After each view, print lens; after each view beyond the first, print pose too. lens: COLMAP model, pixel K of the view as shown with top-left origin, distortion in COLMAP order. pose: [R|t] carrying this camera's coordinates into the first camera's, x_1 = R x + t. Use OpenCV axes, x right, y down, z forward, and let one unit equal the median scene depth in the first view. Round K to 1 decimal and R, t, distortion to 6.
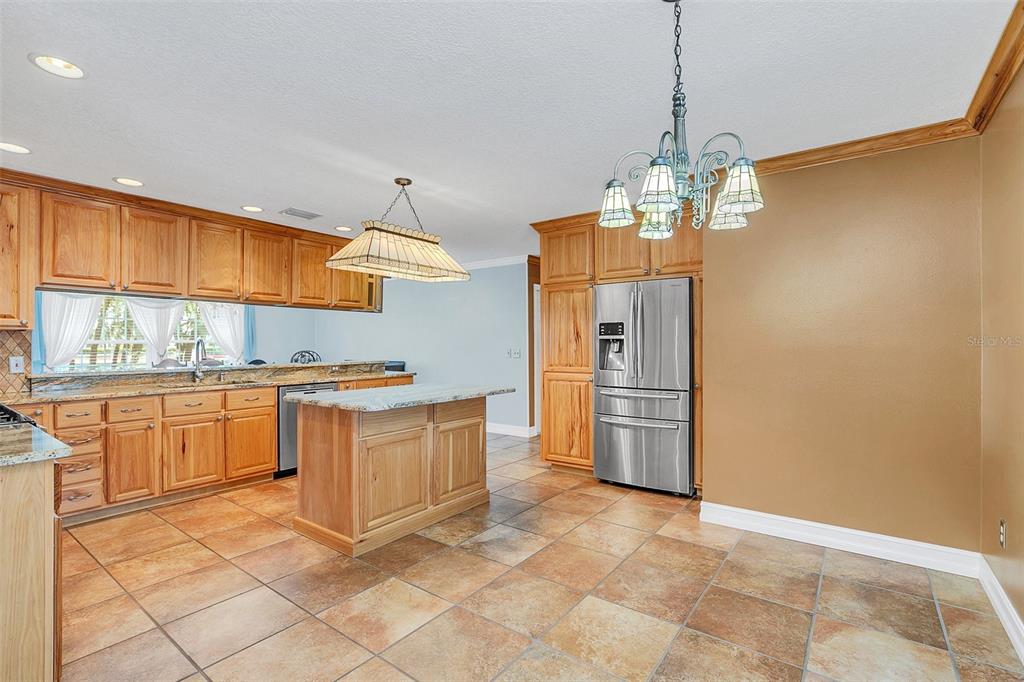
lens RADIAL K [[471.3, 0, 521.8], [0, 471.3, 340.0], [0, 0, 1]] dist [-0.011747, 0.002975]
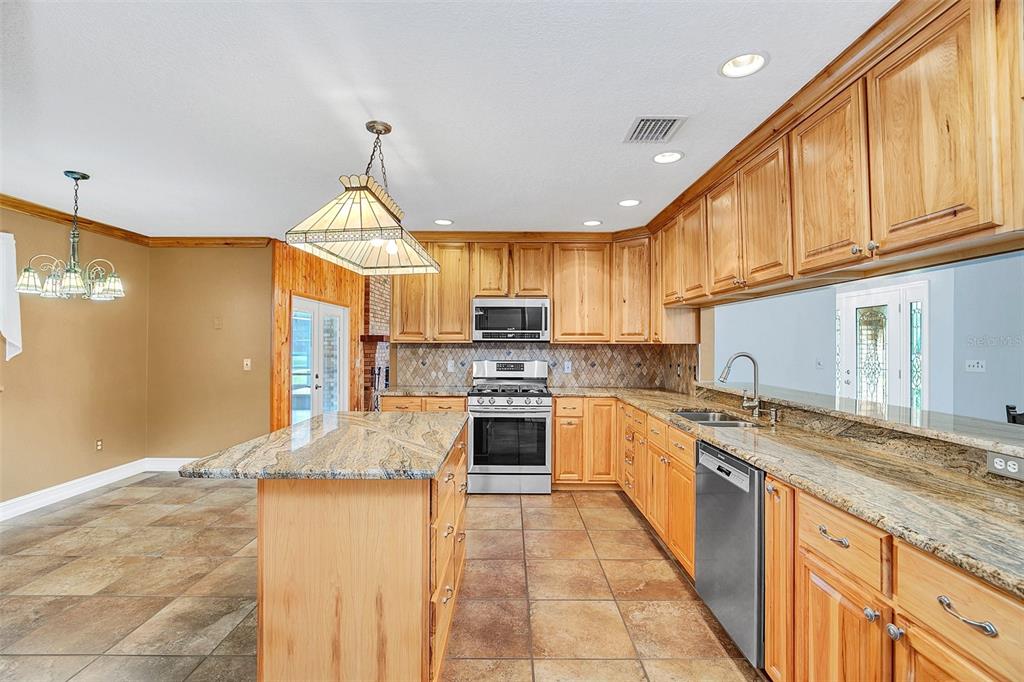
lens RADIAL K [[471.3, 0, 519.3], [0, 471.3, 339.1], [0, 0, 1]] dist [-0.011747, 0.002975]
pose [[-0.811375, -0.006825, -0.584486, -0.015262], [0.003506, 0.999857, -0.016543, -0.013422], [0.584515, -0.015472, -0.811235, 1.567252]]
